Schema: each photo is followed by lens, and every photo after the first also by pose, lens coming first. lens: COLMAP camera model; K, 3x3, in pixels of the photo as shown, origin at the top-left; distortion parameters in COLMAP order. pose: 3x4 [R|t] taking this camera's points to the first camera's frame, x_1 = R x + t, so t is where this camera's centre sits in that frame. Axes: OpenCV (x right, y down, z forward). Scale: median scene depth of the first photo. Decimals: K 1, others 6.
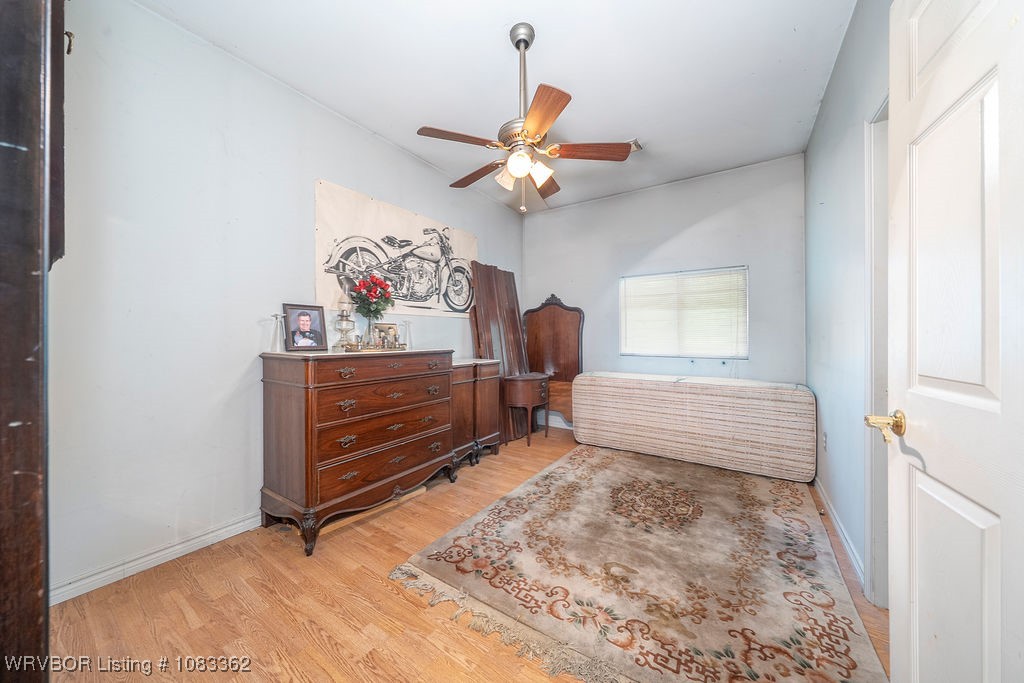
lens RADIAL K [[353.7, 0, 509.7], [0, 353.7, 337.4], [0, 0, 1]] dist [-0.002569, -0.001297]
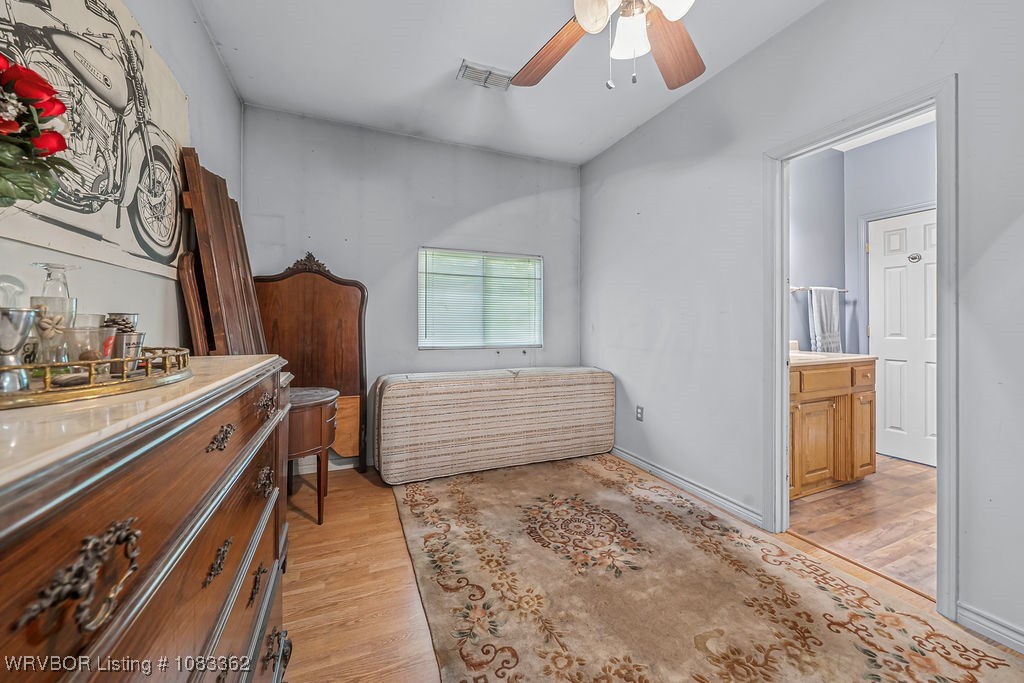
lens RADIAL K [[376.5, 0, 506.8], [0, 376.5, 323.0], [0, 0, 1]] dist [-0.005577, -0.000152]
pose [[0.556341, 0.006593, 0.830928, -0.308036], [0.000989, 0.999963, -0.008597, 0.001130], [-0.830953, 0.005604, 0.556314, 0.493168]]
